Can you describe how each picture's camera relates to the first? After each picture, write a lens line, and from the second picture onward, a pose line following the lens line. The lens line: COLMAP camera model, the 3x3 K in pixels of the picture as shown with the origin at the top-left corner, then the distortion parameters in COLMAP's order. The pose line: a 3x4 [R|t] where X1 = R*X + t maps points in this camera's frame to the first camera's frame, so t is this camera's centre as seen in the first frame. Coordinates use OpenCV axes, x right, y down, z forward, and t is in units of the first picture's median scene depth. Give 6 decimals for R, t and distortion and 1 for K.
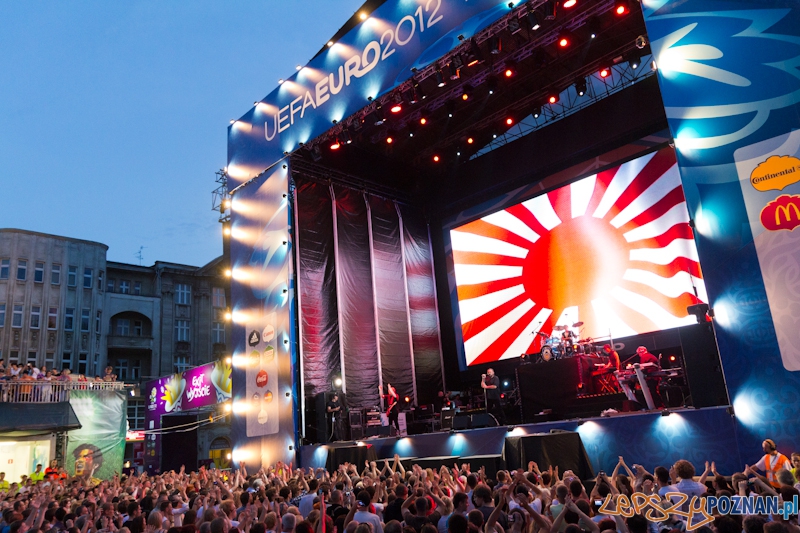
lens RADIAL K [[618.8, 0, 399.8], [0, 618.8, 262.9], [0, 0, 1]] dist [0.015699, -0.006904]
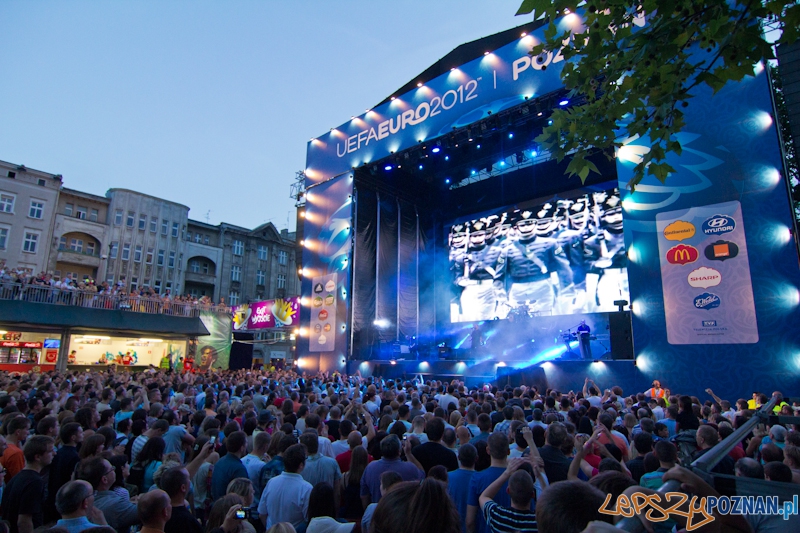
lens RADIAL K [[453.7, 0, 395.3], [0, 453.7, 271.6], [0, 0, 1]] dist [-0.002500, 0.002065]
pose [[0.992742, 0.105547, 0.057653, -0.122089], [-0.109504, 0.991487, 0.070441, -0.017808], [-0.049727, -0.076243, 0.995848, -0.114959]]
